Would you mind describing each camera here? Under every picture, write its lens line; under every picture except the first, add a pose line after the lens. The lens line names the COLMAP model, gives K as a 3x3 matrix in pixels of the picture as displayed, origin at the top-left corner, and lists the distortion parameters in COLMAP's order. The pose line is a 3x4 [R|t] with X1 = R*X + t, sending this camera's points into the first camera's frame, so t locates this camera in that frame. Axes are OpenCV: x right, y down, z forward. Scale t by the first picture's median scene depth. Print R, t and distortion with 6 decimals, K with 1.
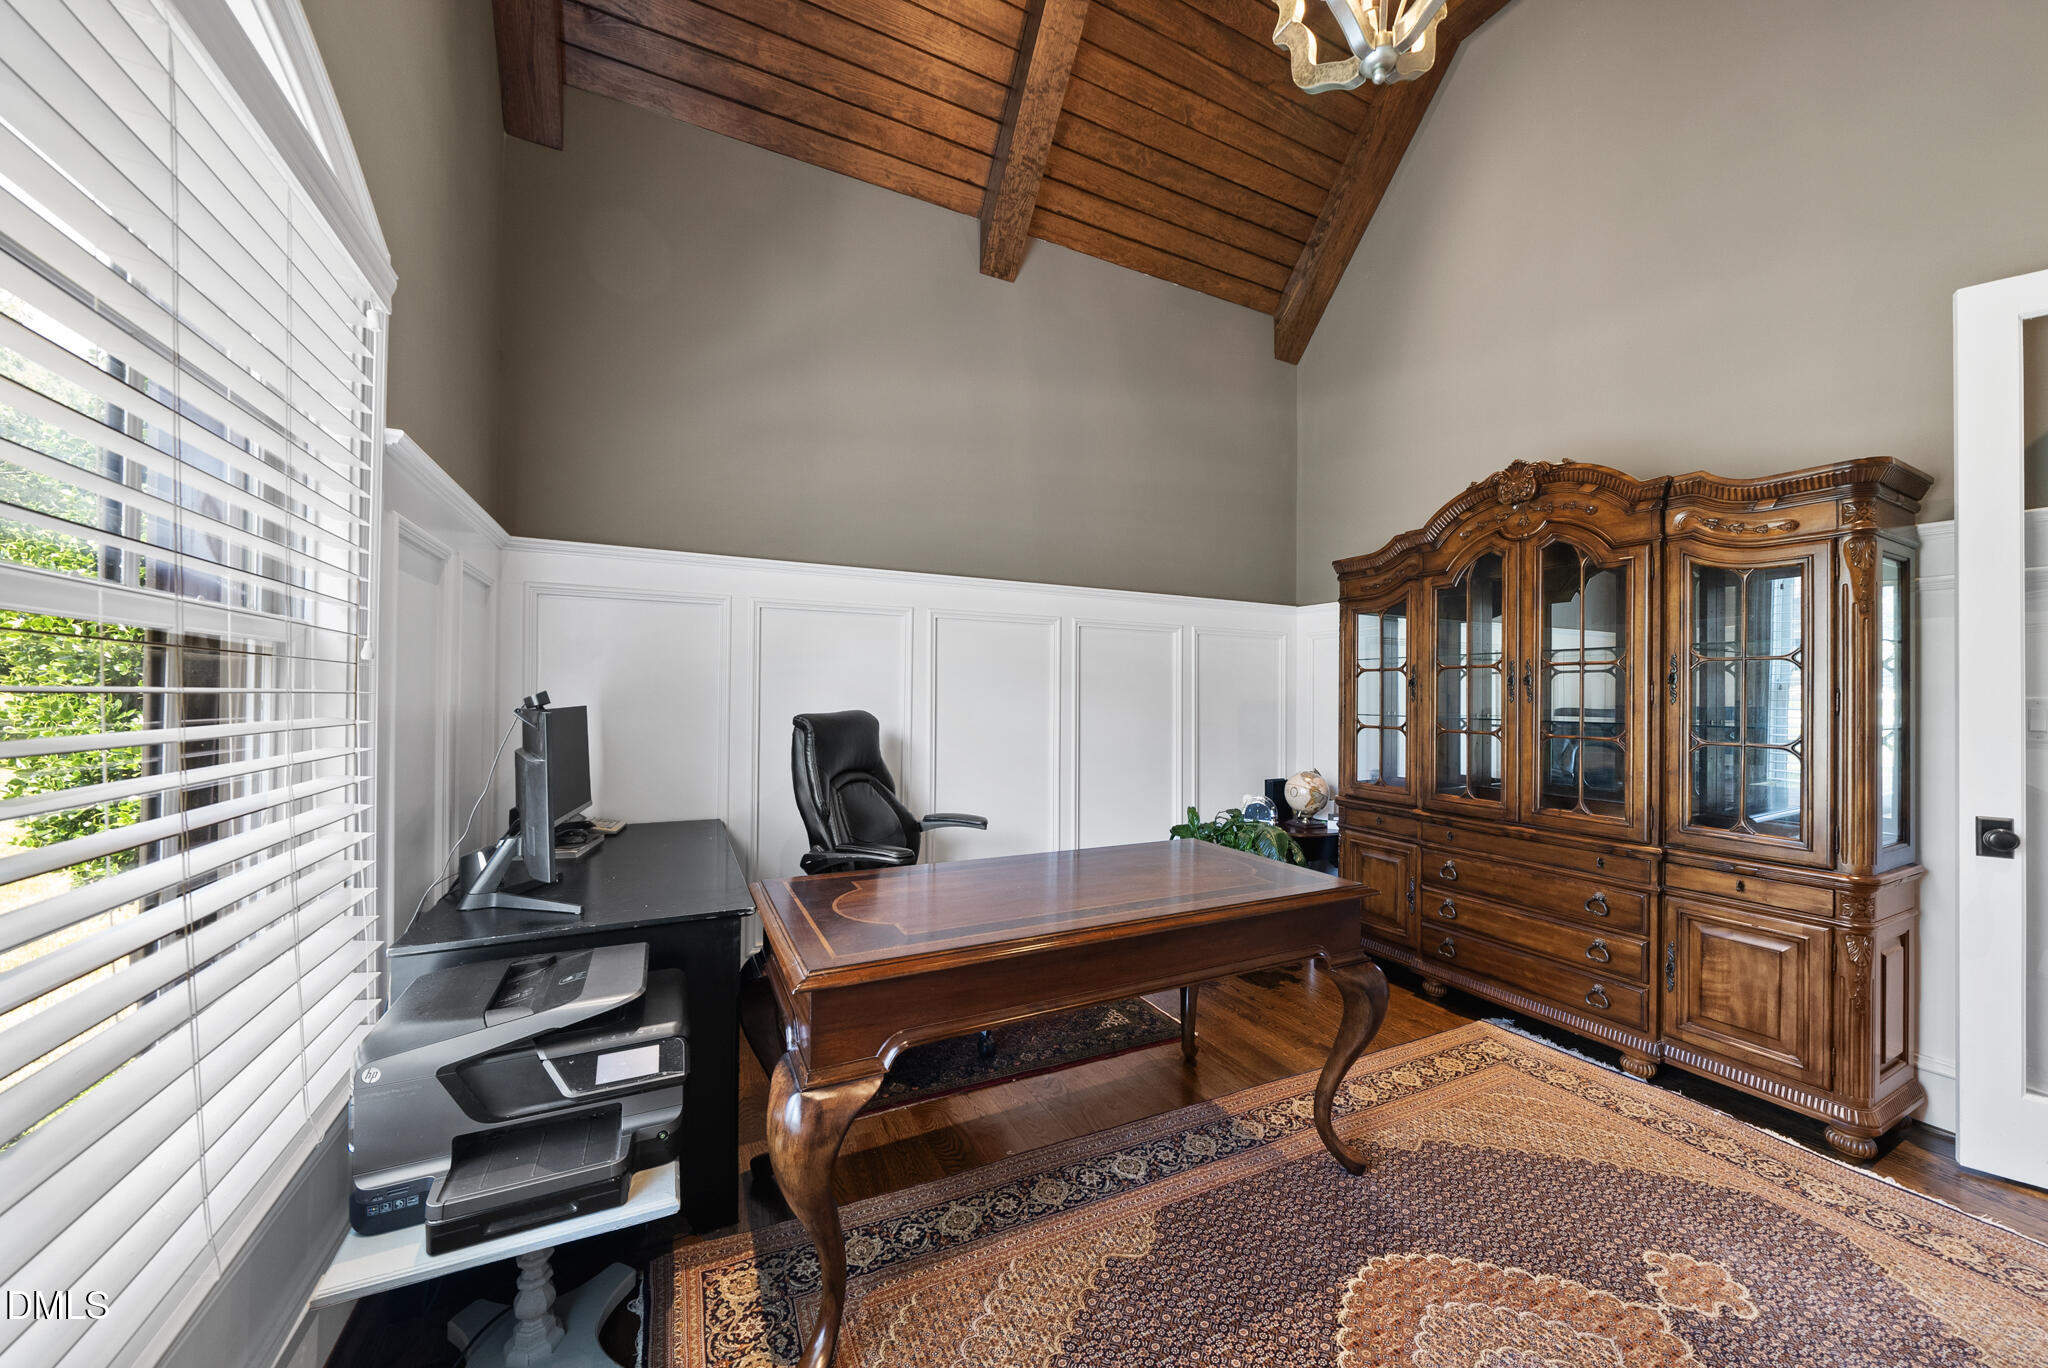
lens RADIAL K [[724.2, 0, 1025.6], [0, 724.2, 685.4], [0, 0, 1]] dist [-0.008042, 0.000380]
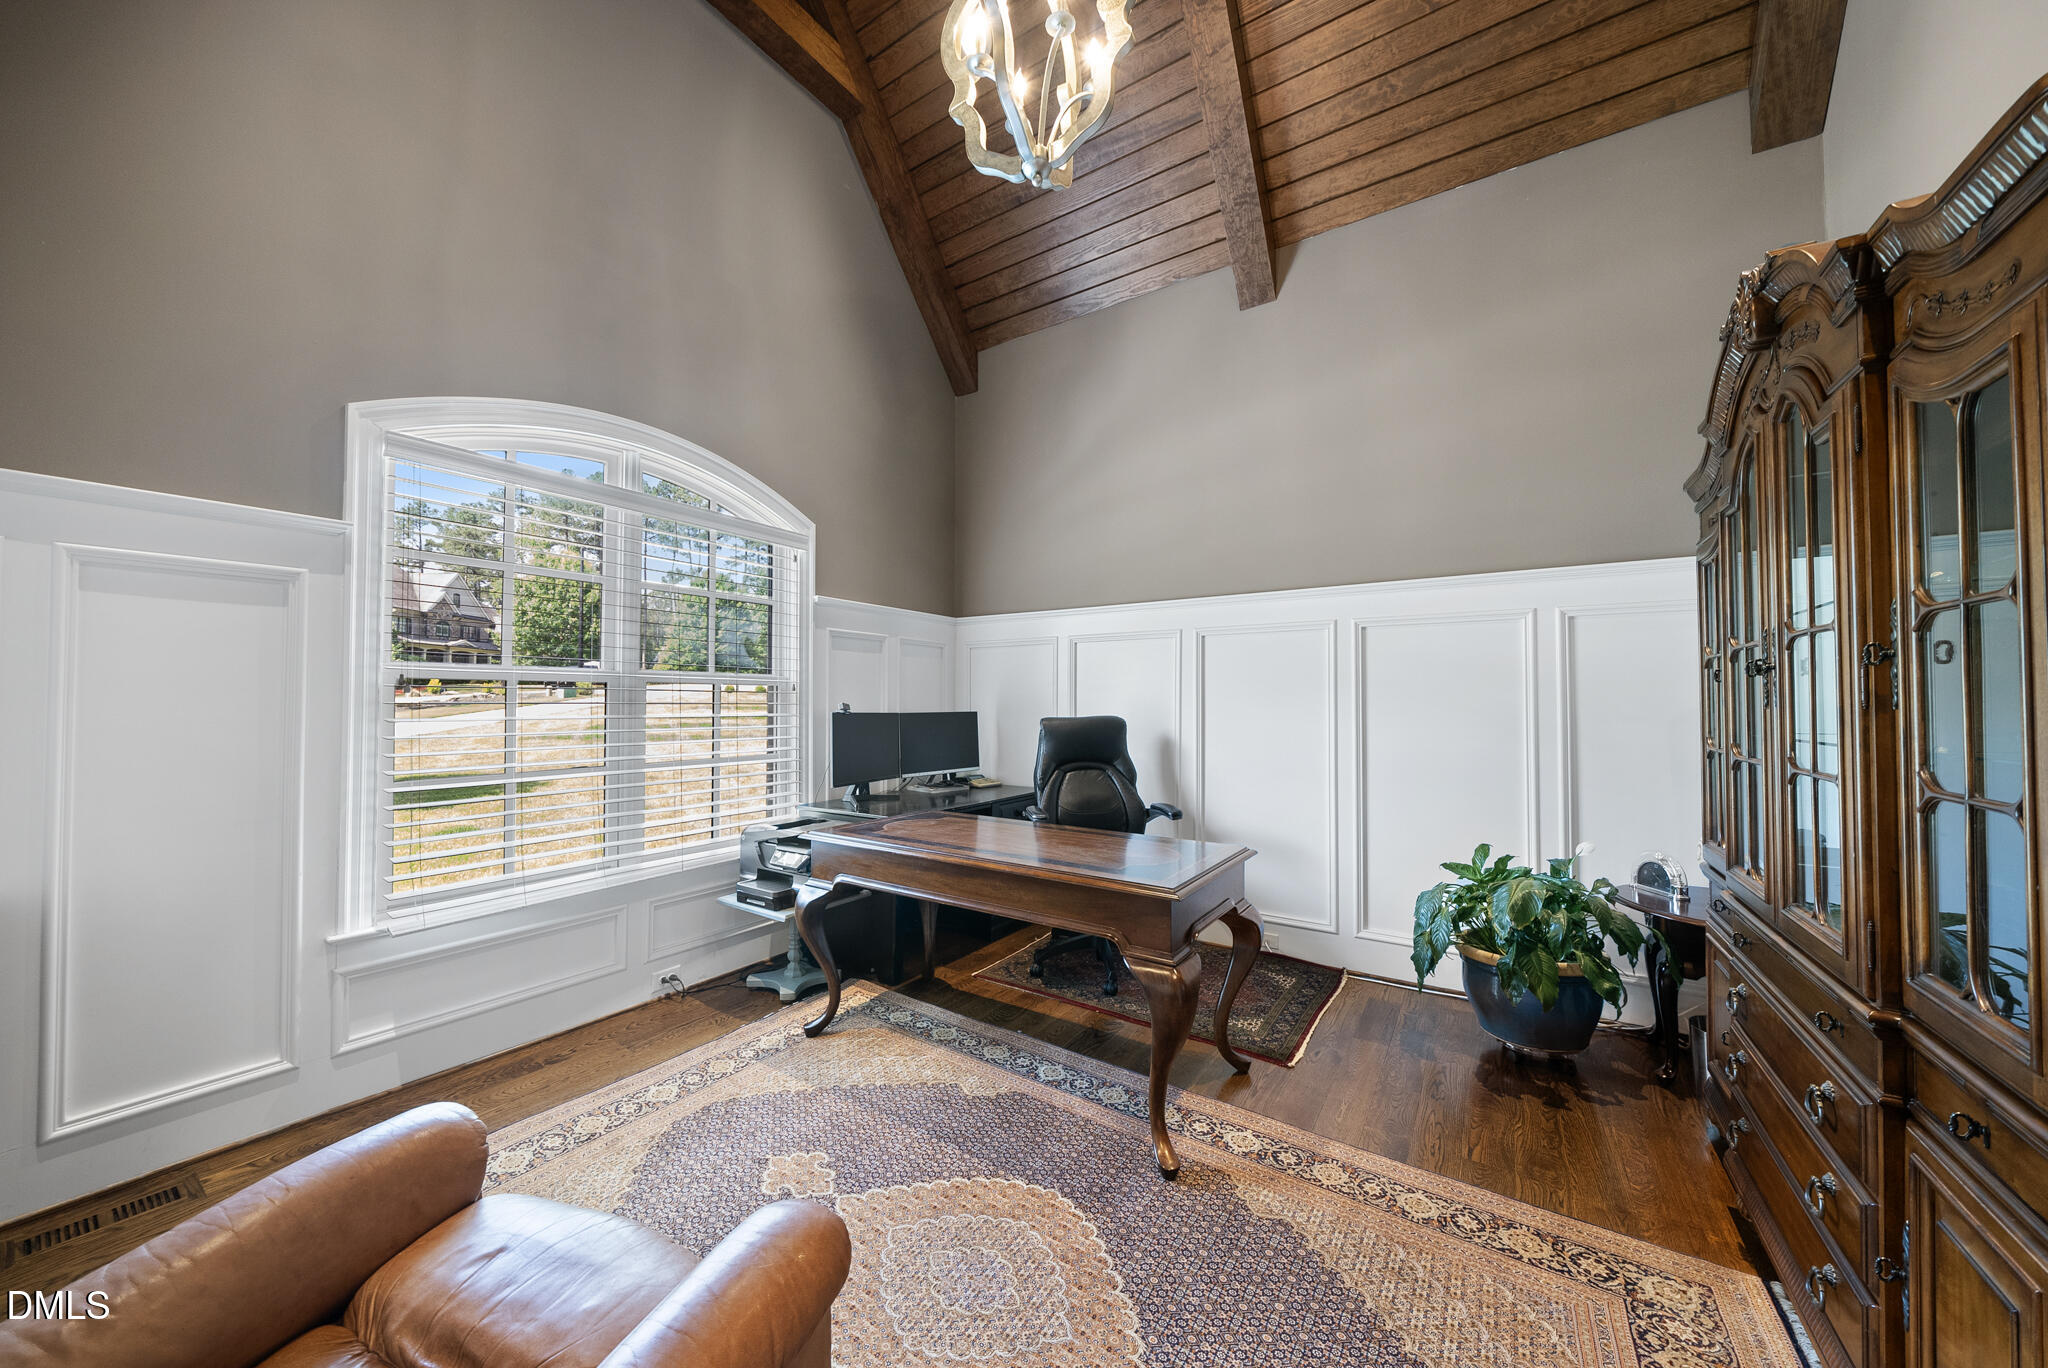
lens RADIAL K [[724.2, 0, 1010.4], [0, 724.2, 694.6], [0, 0, 1]] dist [-0.008042, 0.000380]
pose [[0.474370, -0.024898, -0.879973, 0.995490], [0.006881, 0.999674, -0.024576, 0.032751], [0.880299, 0.005603, 0.474387, 0.271969]]
